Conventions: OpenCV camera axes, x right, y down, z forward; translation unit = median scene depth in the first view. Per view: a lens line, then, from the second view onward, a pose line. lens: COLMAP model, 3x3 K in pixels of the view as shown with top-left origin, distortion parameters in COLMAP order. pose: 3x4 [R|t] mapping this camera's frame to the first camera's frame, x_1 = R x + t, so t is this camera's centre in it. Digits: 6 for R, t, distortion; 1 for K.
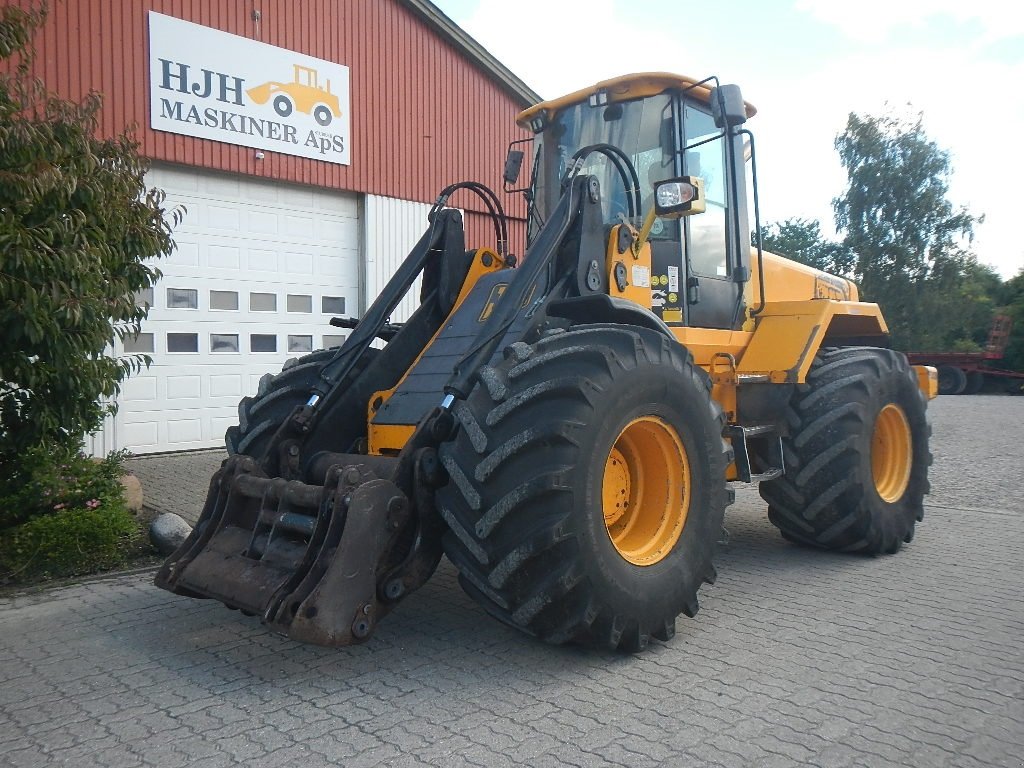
lens RADIAL K [[847.7, 0, 508.2], [0, 847.7, 383.7], [0, 0, 1]] dist [-0.007767, 0.007940]
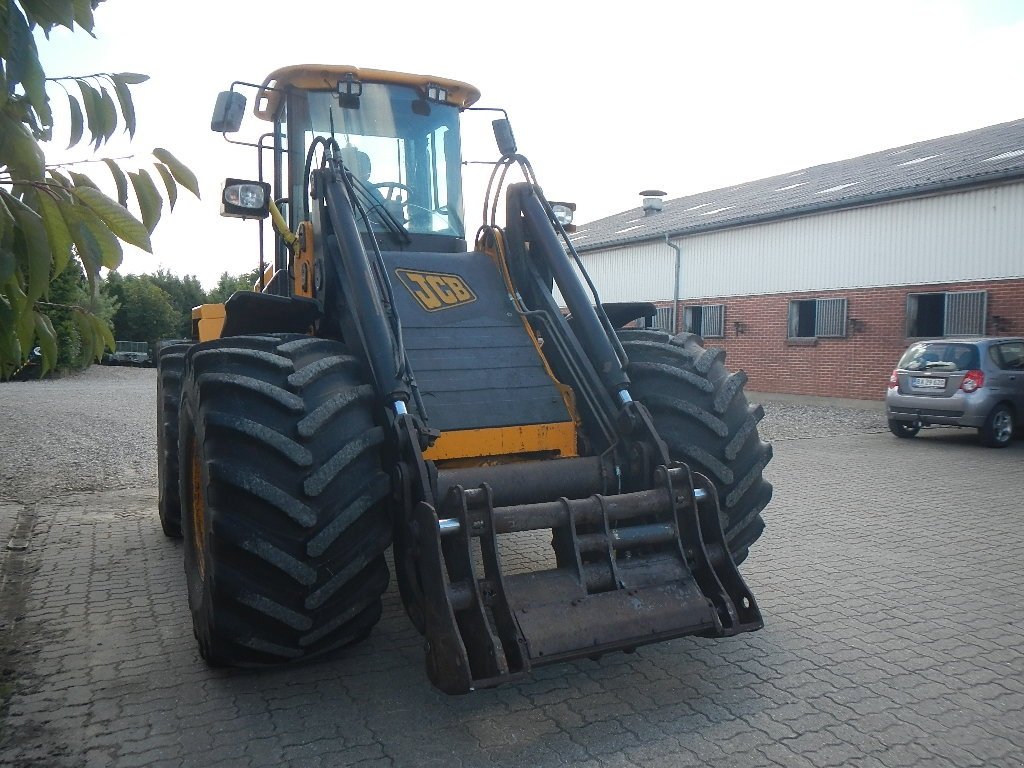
lens RADIAL K [[847.7, 0, 513.4], [0, 847.7, 386.2], [0, 0, 1]] dist [-0.007767, 0.007940]
pose [[0.306444, -0.034513, 0.951263, -0.814885], [0.013738, 0.999399, 0.031834, -0.020231], [-0.951790, 0.003313, 0.306733, 0.594637]]
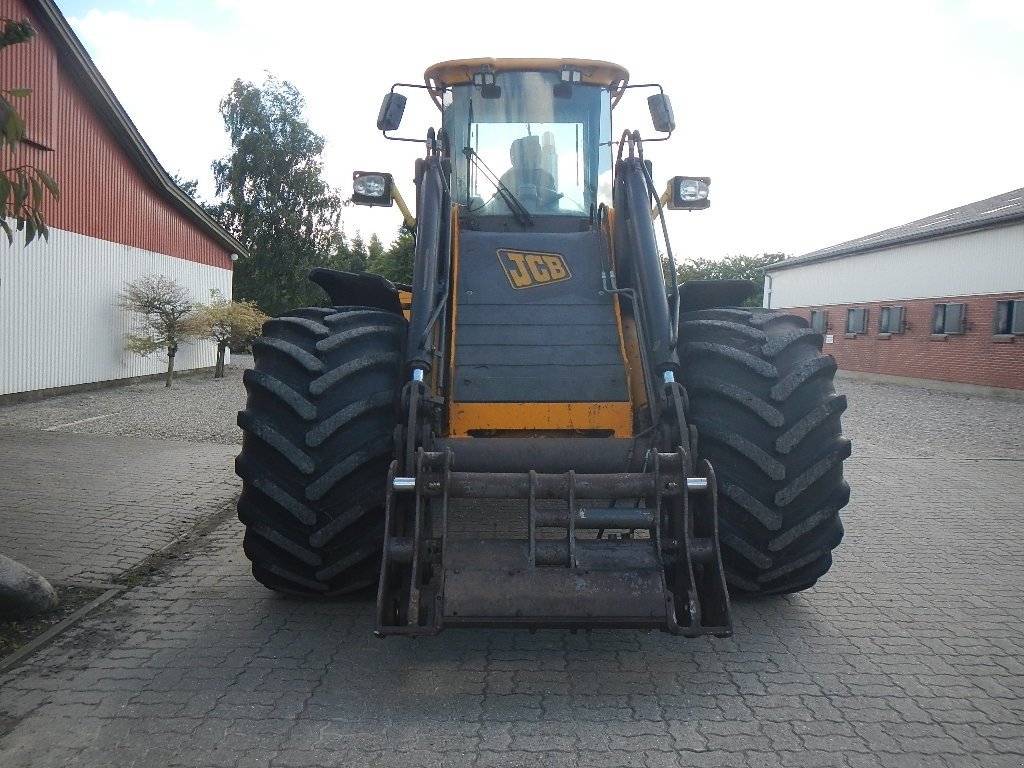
lens RADIAL K [[847.7, 0, 508.0], [0, 847.7, 389.8], [0, 0, 1]] dist [-0.007767, 0.007940]
pose [[0.684954, -0.019940, 0.728314, -0.676993], [-0.018890, 0.998803, 0.045111, -0.004583], [-0.728342, -0.044656, 0.683758, 0.337439]]
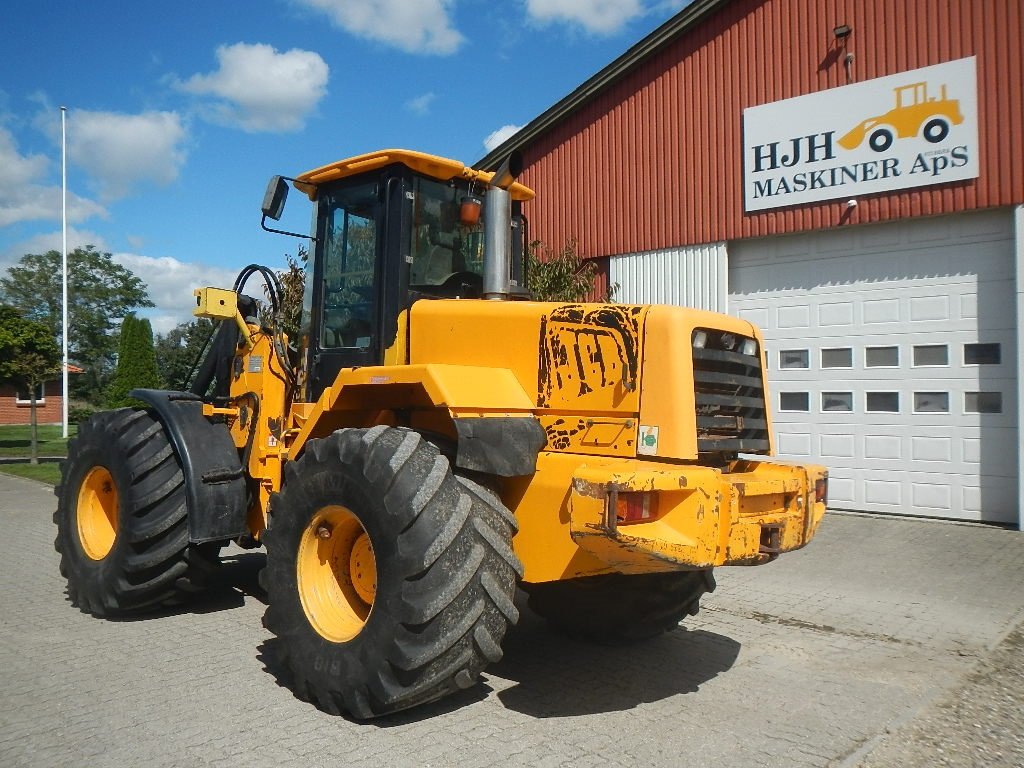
lens RADIAL K [[847.7, 0, 512.6], [0, 847.7, 383.6], [0, 0, 1]] dist [-0.007767, 0.007940]
pose [[0.085756, -0.017315, -0.996166, 1.273063], [-0.034291, 0.999205, -0.020320, -0.076742], [0.995726, 0.035902, 0.085094, 1.151626]]
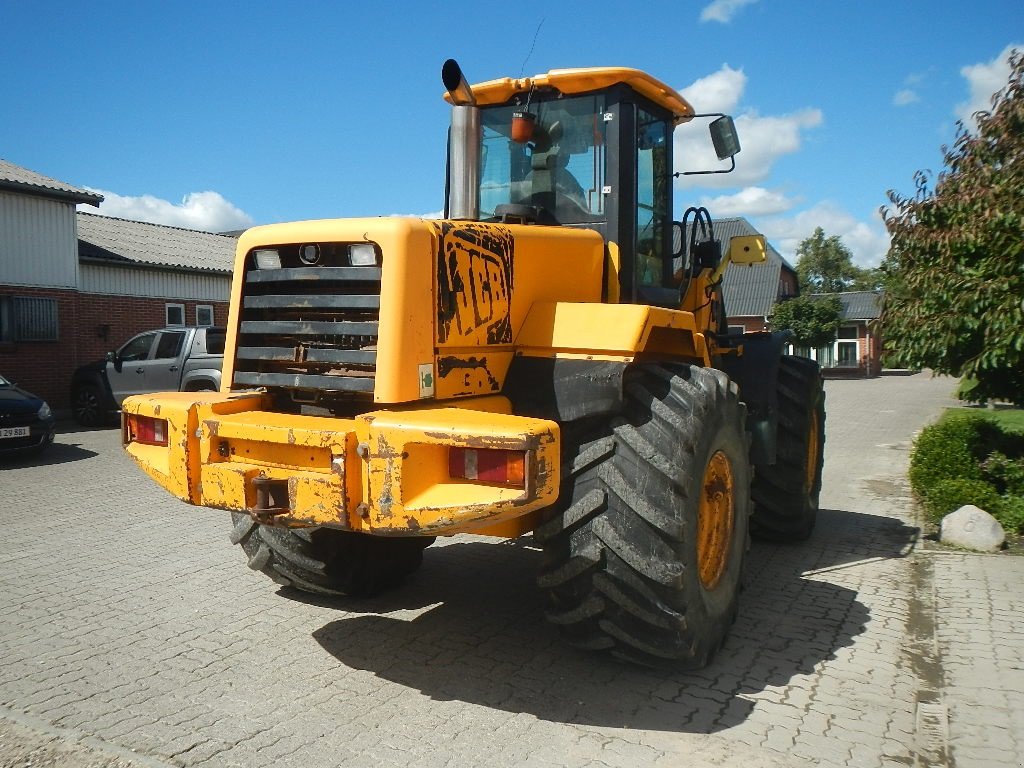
lens RADIAL K [[847.7, 0, 507.8], [0, 847.7, 383.9], [0, 0, 1]] dist [-0.007767, 0.007940]
pose [[-0.948881, 0.020642, -0.314959, 0.574361], [-0.001416, 0.997571, 0.069646, -0.086735], [0.315631, 0.066532, -0.946547, 2.066849]]
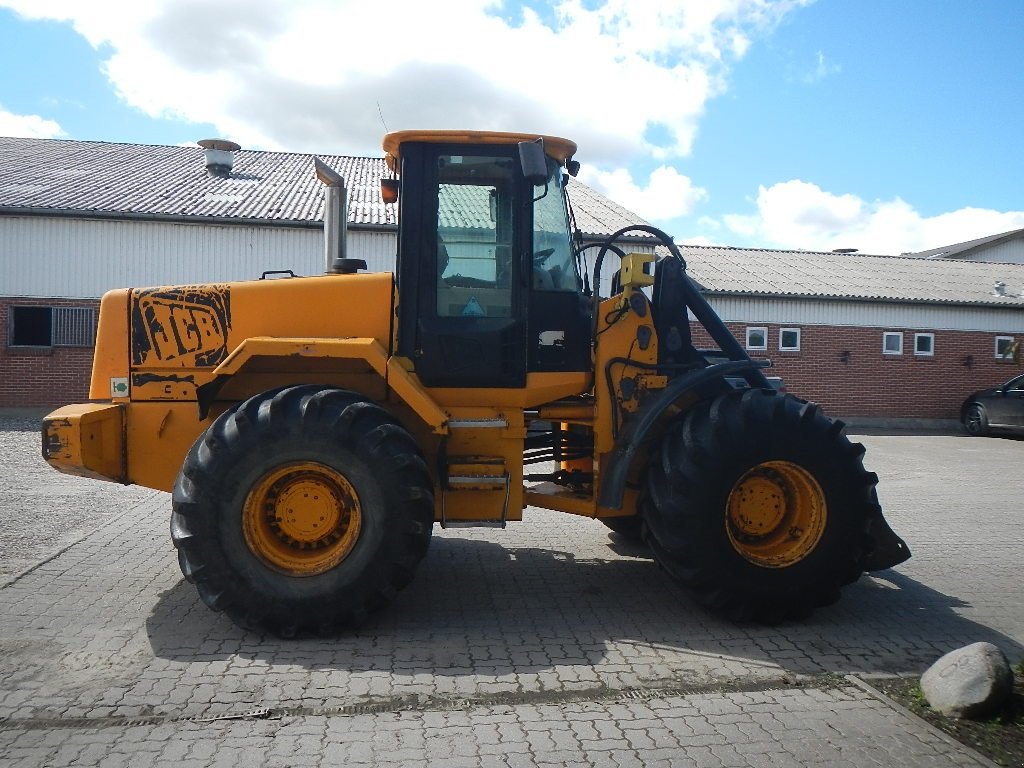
lens RADIAL K [[847.7, 0, 511.7], [0, 847.7, 384.6], [0, 0, 1]] dist [-0.007767, 0.007940]
pose [[-0.816050, -0.024785, 0.577450, -0.537769], [0.002570, 0.998915, 0.046506, -0.095436], [-0.577976, 0.039435, -0.815100, 2.017009]]
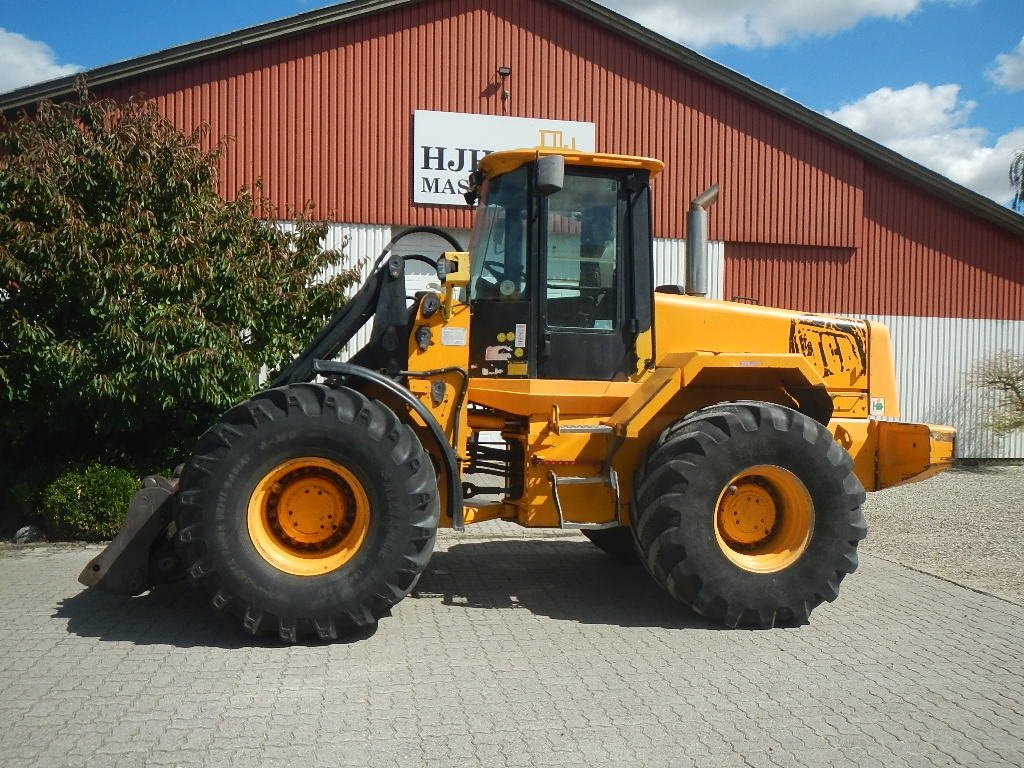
lens RADIAL K [[847.7, 0, 508.9], [0, 847.7, 382.3], [0, 0, 1]] dist [-0.007767, 0.007940]
pose [[0.826246, 0.023726, -0.562810, 0.784237], [-0.035615, 0.999314, -0.010159, -0.050083], [0.562183, 0.028438, 0.826524, 0.084982]]
